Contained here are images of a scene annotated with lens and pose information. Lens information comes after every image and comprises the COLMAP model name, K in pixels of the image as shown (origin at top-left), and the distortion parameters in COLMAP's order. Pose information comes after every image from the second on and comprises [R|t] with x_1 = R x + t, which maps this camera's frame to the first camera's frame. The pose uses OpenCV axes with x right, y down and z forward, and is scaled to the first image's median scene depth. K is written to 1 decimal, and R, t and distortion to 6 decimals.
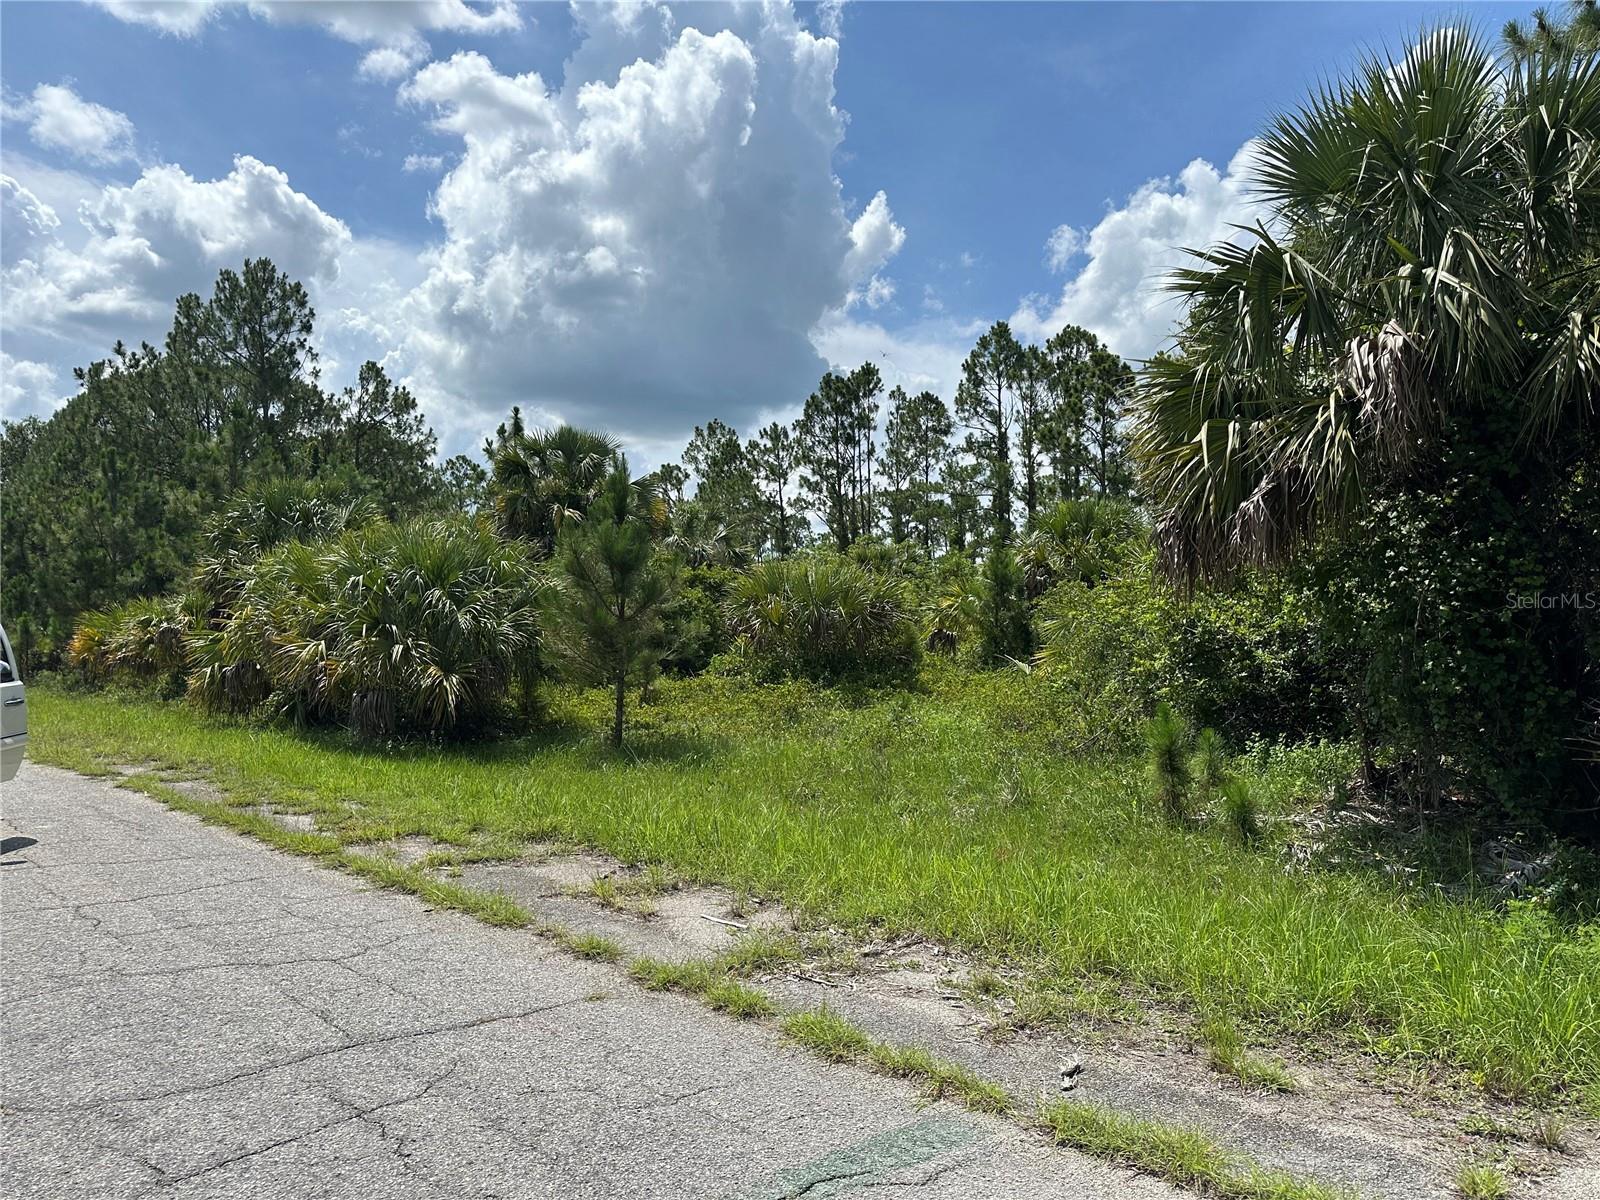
lens RADIAL K [[1149.0, 0, 820.7], [0, 1149.0, 626.2], [0, 0, 1]] dist [0.043228, -0.050768]
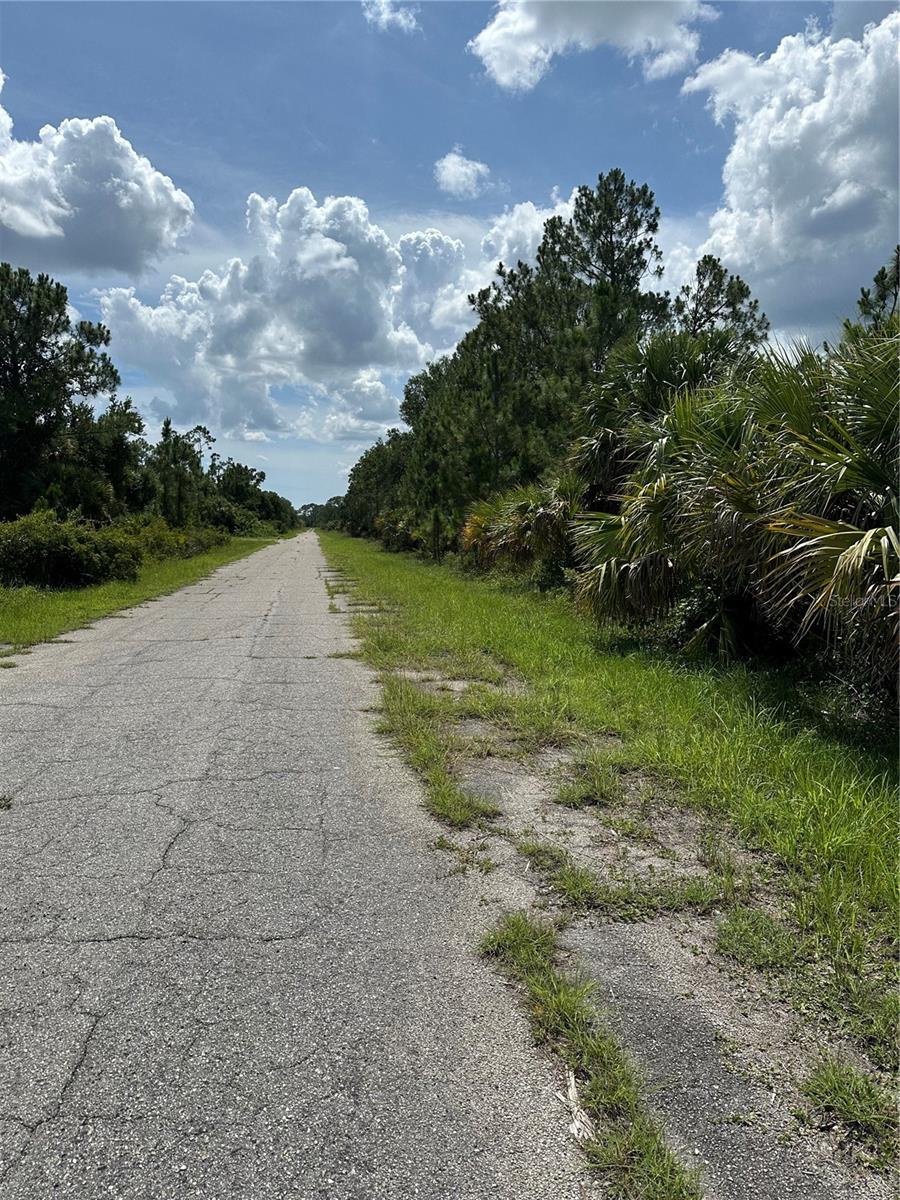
lens RADIAL K [[861.8, 0, 451.0], [0, 861.8, 601.2], [0, 0, 1]] dist [0.043228, -0.050768]
pose [[0.822934, 0.044933, -0.566358, -0.167515], [0.011270, 0.995380, 0.095346, 0.003578], [0.568026, -0.084846, 0.818626, 0.280389]]
